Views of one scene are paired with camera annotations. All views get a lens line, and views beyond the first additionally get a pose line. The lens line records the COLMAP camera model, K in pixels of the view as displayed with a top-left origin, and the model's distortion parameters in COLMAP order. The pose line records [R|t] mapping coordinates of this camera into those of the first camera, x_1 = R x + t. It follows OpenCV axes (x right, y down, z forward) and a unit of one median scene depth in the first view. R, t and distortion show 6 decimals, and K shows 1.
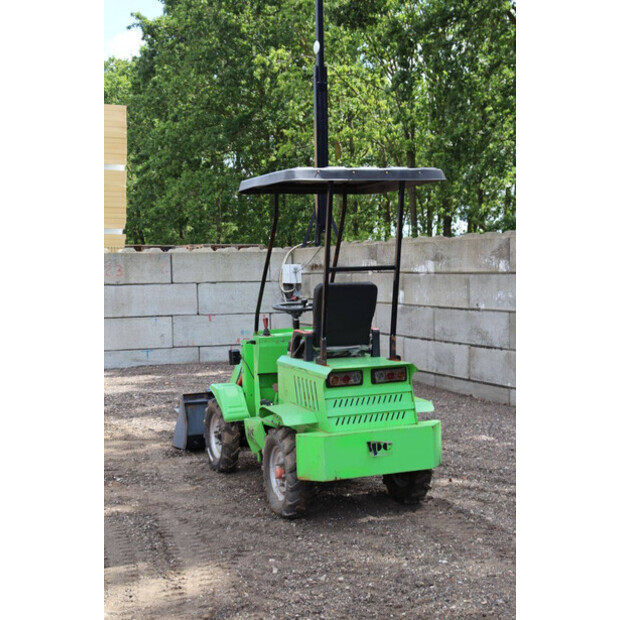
lens RADIAL K [[983.8, 0, 313.2], [0, 983.8, 308.8], [0, 0, 1]] dist [0.130120, 0.000000]
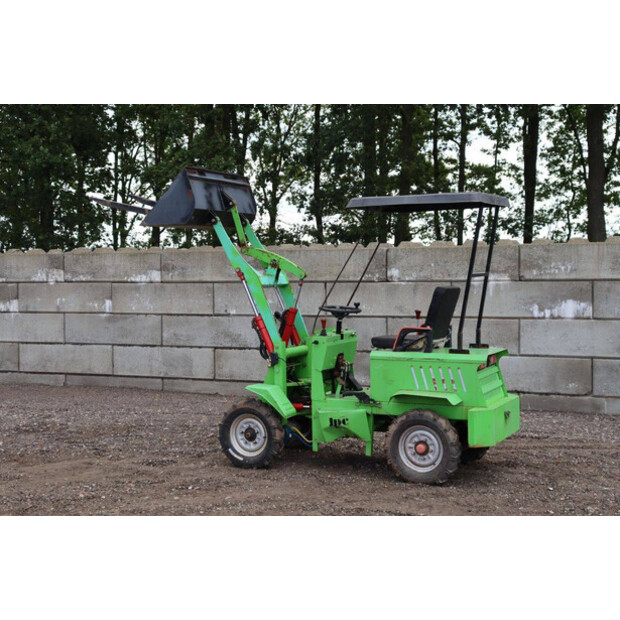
lens RADIAL K [[983.8, 0, 314.3], [0, 983.8, 297.5], [0, 0, 1]] dist [0.130120, 0.000000]
pose [[0.734834, -0.009777, 0.678177, -0.503019], [0.027276, 0.999513, -0.015145, 0.000523], [-0.677698, 0.029627, 0.734743, 0.119588]]
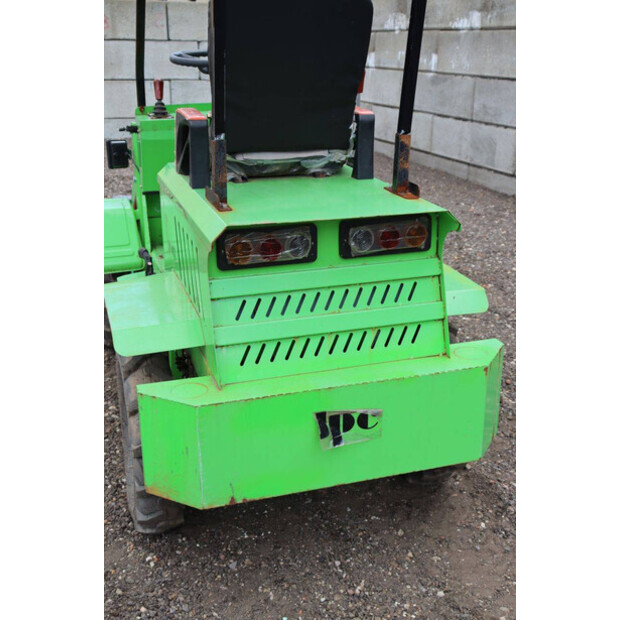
lens RADIAL K [[785.6, 0, 311.7], [0, 785.6, 316.1], [0, 0, 1]] dist [0.056936, 0.000000]
pose [[0.997954, 0.043128, -0.047192, 0.033866], [-0.027857, 0.957766, 0.286198, 0.004541], [0.057541, -0.284298, 0.957008, 0.366339]]
